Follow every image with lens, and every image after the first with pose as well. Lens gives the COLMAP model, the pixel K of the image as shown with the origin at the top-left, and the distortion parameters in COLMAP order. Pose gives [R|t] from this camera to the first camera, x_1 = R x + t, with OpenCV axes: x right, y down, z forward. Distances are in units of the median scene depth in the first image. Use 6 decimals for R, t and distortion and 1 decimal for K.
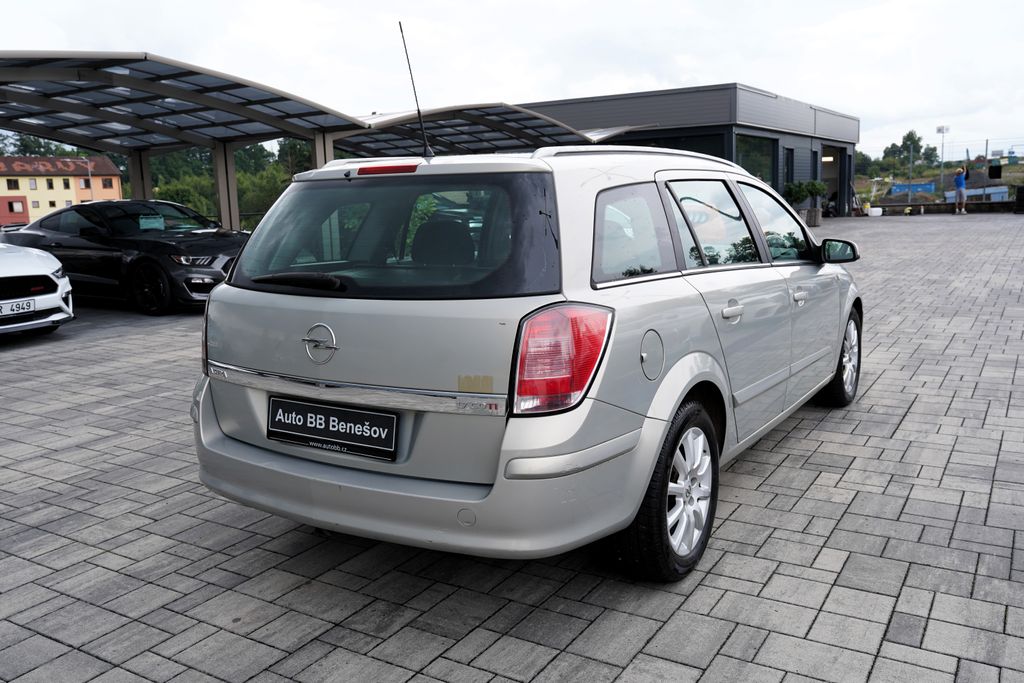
lens RADIAL K [[857.6, 0, 512.0], [0, 857.6, 341.5], [0, 0, 1]] dist [-0.069579, 0.144088]
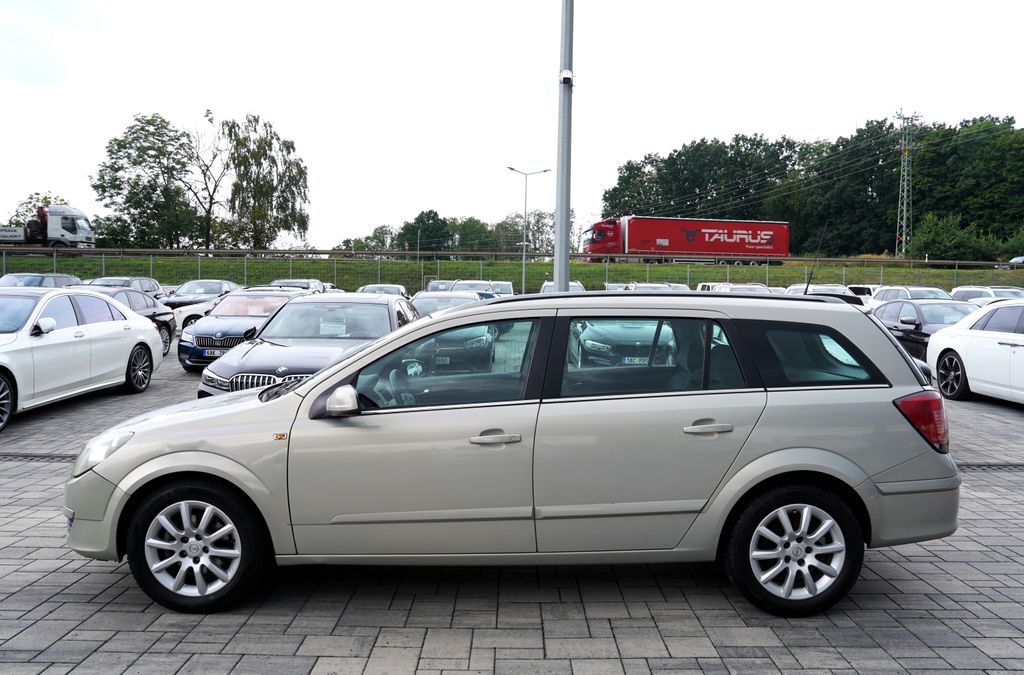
lens RADIAL K [[791.0, 0, 518.1], [0, 791.0, 339.3], [0, 0, 1]] dist [-0.093625, 0.092778]
pose [[-0.529784, -0.008723, 0.848088, -0.960899], [0.149081, 0.983420, 0.103243, -0.336871], [-0.834927, 0.181131, -0.519700, 2.007924]]
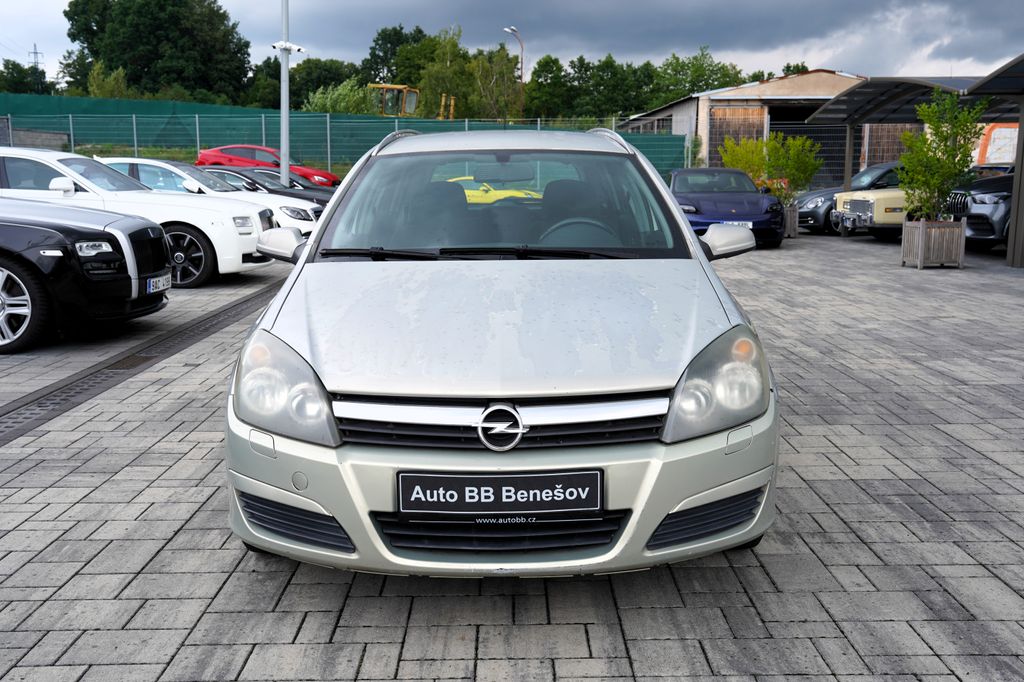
lens RADIAL K [[991.6, 0, 512.0], [0, 991.6, 341.0], [0, 0, 1]] dist [-0.014227, 0.129219]
pose [[-0.847296, 0.125541, -0.516070, 0.936100], [-0.057218, 0.944432, 0.323688, -0.452367], [0.528029, 0.303788, -0.793031, 2.545975]]
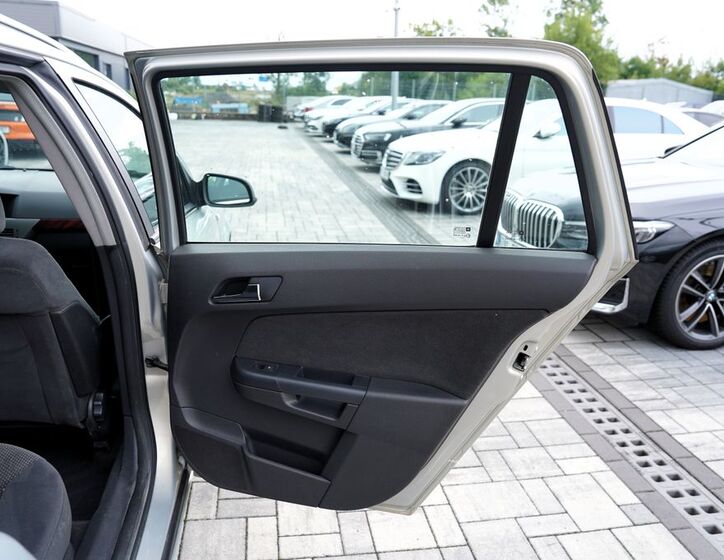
lens RADIAL K [[577.4, 0, 363.1], [0, 577.4, 283.8], [0, 0, 1]] dist [-0.112580, 0.084551]
pose [[0.748696, -0.133488, 0.649335, 0.193160], [0.040932, 0.986956, 0.155700, -0.134022], [-0.661649, -0.089994, 0.744394, 0.750677]]
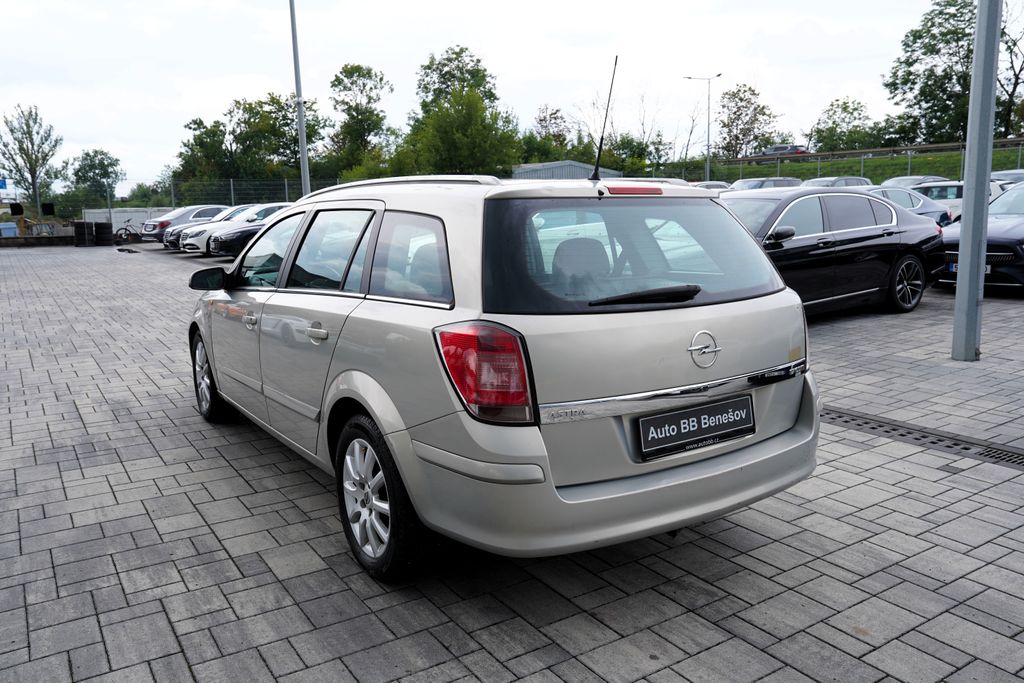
lens RADIAL K [[788.8, 0, 507.1], [0, 788.8, 340.0], [0, 0, 1]] dist [-0.073390, 0.102109]
pose [[0.429989, -0.123435, 0.894356, -0.959562], [0.151212, 0.986463, 0.063447, -0.086545], [-0.890081, 0.107956, 0.442833, 0.612892]]
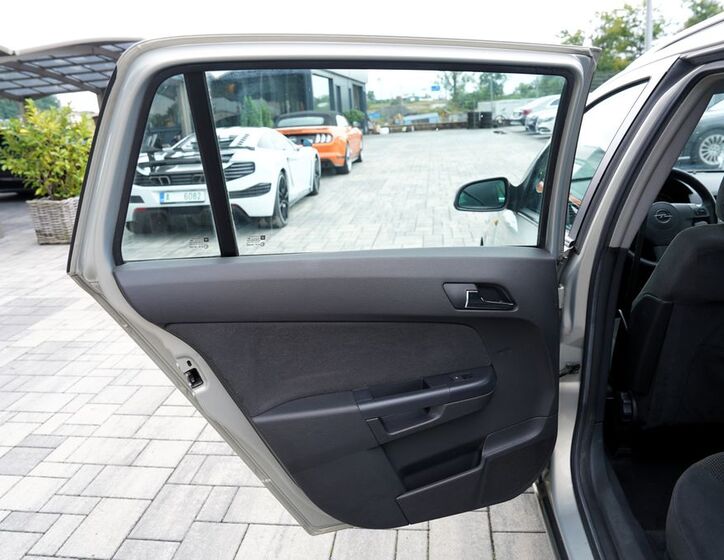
lens RADIAL K [[577.4, 0, 363.1], [0, 577.4, 283.8], [0, 0, 1]] dist [-0.112580, 0.084551]
pose [[0.907482, -0.143581, 0.394793, -0.357006], [0.103611, 0.987244, 0.120885, -0.175483], [-0.407114, -0.068796, 0.910783, 1.112635]]
